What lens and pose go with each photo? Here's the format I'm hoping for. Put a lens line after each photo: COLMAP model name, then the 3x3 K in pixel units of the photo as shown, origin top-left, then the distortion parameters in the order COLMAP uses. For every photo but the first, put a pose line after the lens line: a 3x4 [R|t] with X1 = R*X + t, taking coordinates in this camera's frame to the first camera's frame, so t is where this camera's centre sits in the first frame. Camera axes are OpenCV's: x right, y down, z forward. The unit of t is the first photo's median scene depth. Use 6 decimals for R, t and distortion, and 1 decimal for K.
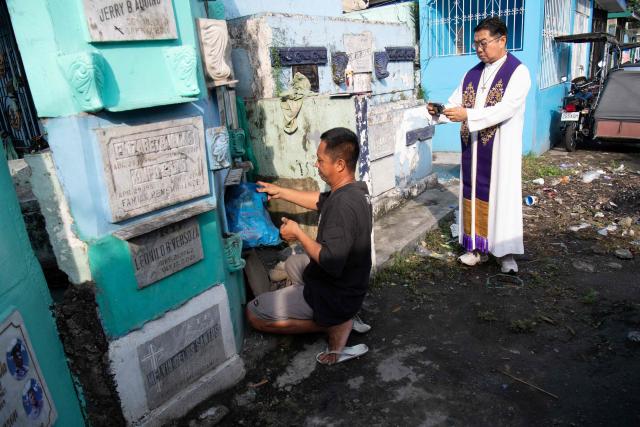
lens RADIAL K [[438.6, 0, 320.1], [0, 438.6, 220.4], [0, 0, 1]] dist [-0.074798, 0.018158]
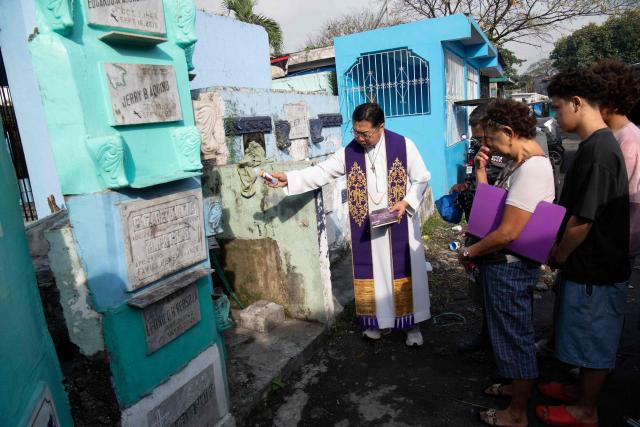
lens RADIAL K [[438.6, 0, 320.1], [0, 438.6, 220.4], [0, 0, 1]] dist [-0.074798, 0.018158]
pose [[0.978976, -0.047350, 0.198402, -0.184638], [0.071912, 0.990349, -0.118480, -0.006736], [-0.190877, 0.130257, 0.972933, -0.106220]]
